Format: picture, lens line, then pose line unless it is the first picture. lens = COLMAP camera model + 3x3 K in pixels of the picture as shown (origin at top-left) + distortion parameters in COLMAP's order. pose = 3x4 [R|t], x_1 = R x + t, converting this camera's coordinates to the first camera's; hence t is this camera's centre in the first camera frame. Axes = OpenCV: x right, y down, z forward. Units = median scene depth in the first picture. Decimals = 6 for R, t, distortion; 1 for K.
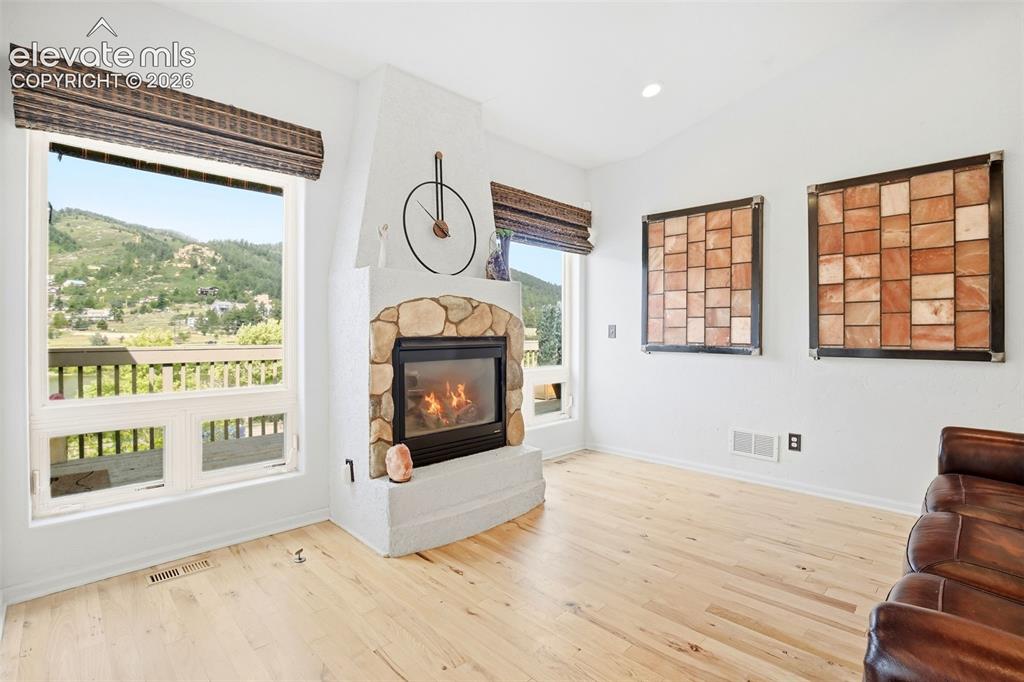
lens RADIAL K [[480.6, 0, 519.7], [0, 480.6, 336.5], [0, 0, 1]] dist [-0.040558, 0.008326]
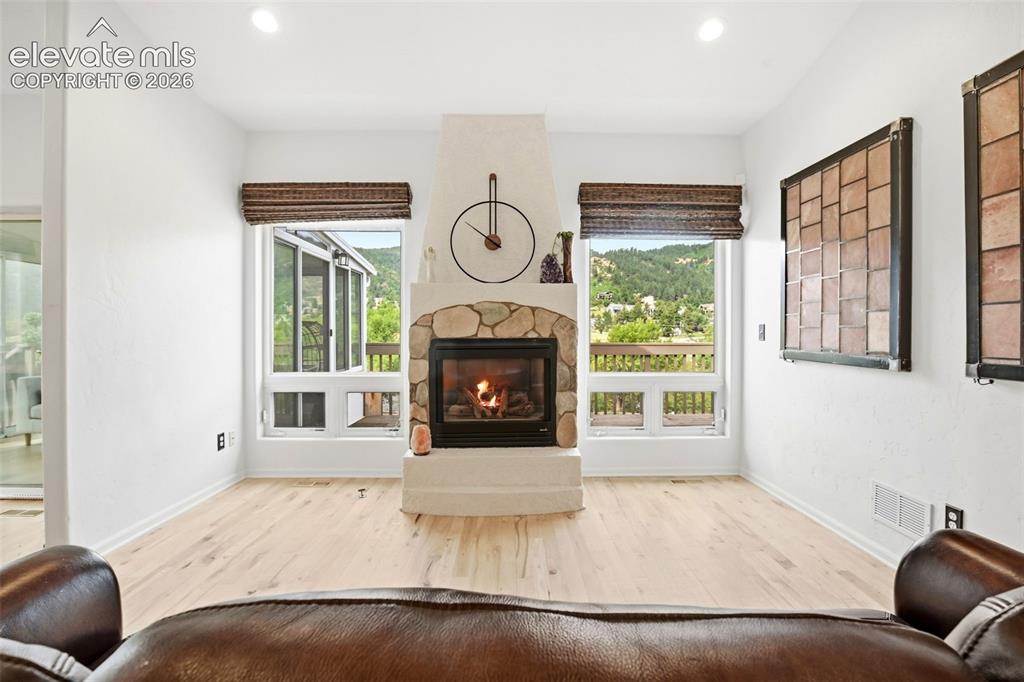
lens RADIAL K [[480.7, 0, 518.6], [0, 480.7, 333.4], [0, 0, 1]] dist [-0.039776, 0.008506]
pose [[0.721471, 0.001679, -0.692443, 0.608716], [-0.004032, 0.999990, -0.001776, -0.007947], [0.692433, 0.004073, 0.721471, 0.212983]]
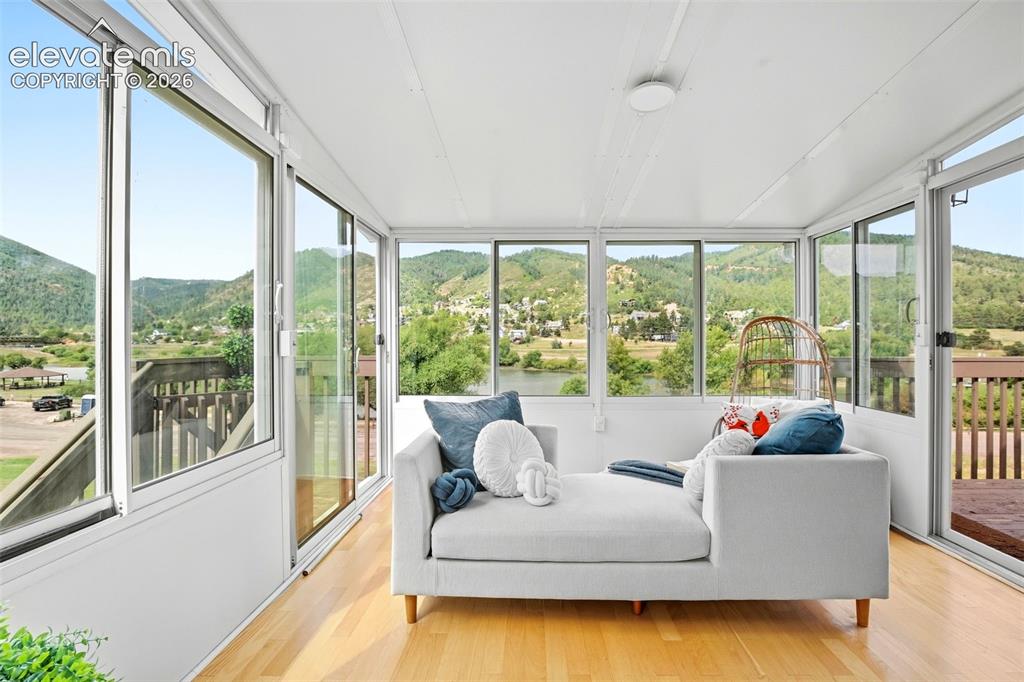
lens RADIAL K [[473.0, 0, 517.5], [0, 473.0, 337.9], [0, 0, 1]] dist [-0.035836, 0.007085]
pose [[0.692709, -0.003714, -0.721207, -0.999937], [-0.002853, 0.999965, -0.007891, -0.006042], [0.721211, 0.007524, 0.692674, -0.119905]]
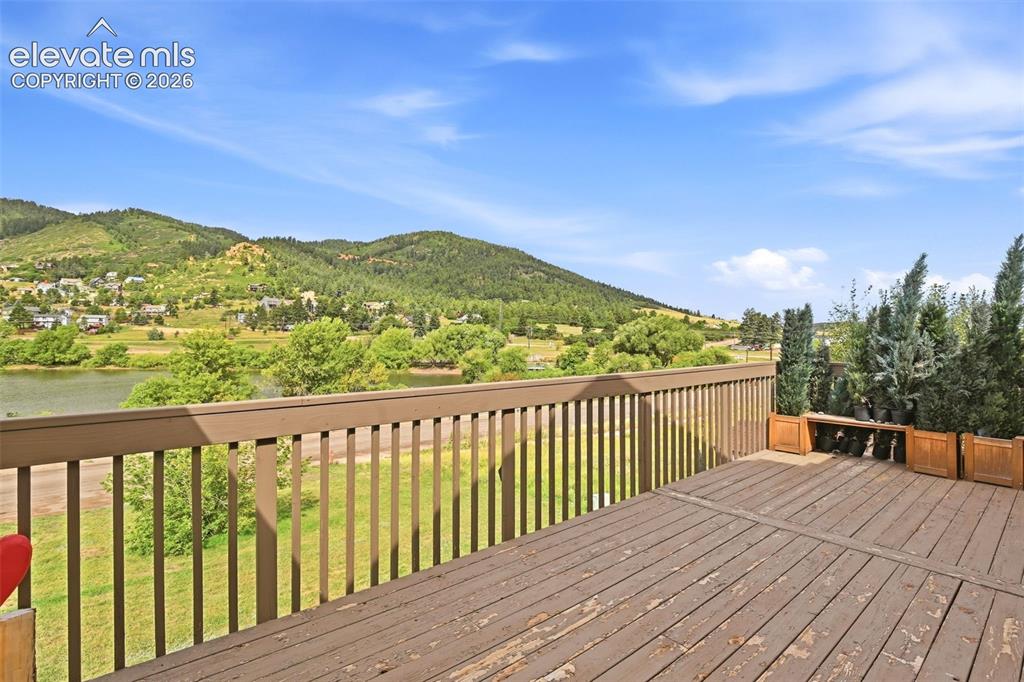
lens RADIAL K [[489.2, 0, 521.9], [0, 489.2, 325.9], [0, 0, 1]] dist [-0.044730, 0.010591]
pose [[0.996790, 0.006667, -0.079788, -0.694019], [-0.008031, 0.999827, -0.016787, -0.068128], [0.079662, 0.017374, 0.996671, 0.835117]]
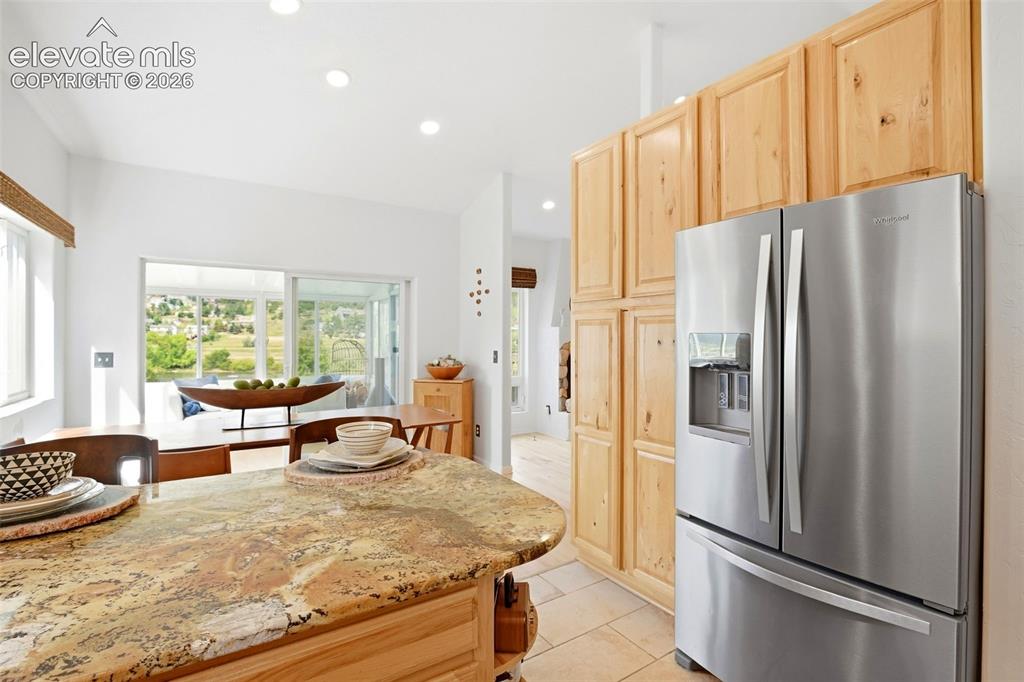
lens RADIAL K [[478.0, 0, 521.2], [0, 478.0, 334.0], [0, 0, 1]] dist [-0.046007, 0.010801]
pose [[0.980058, -0.000823, -0.198711, -0.008042], [-0.001517, 0.999931, -0.011624, -0.062933], [0.198706, 0.011693, 0.979989, -1.165411]]
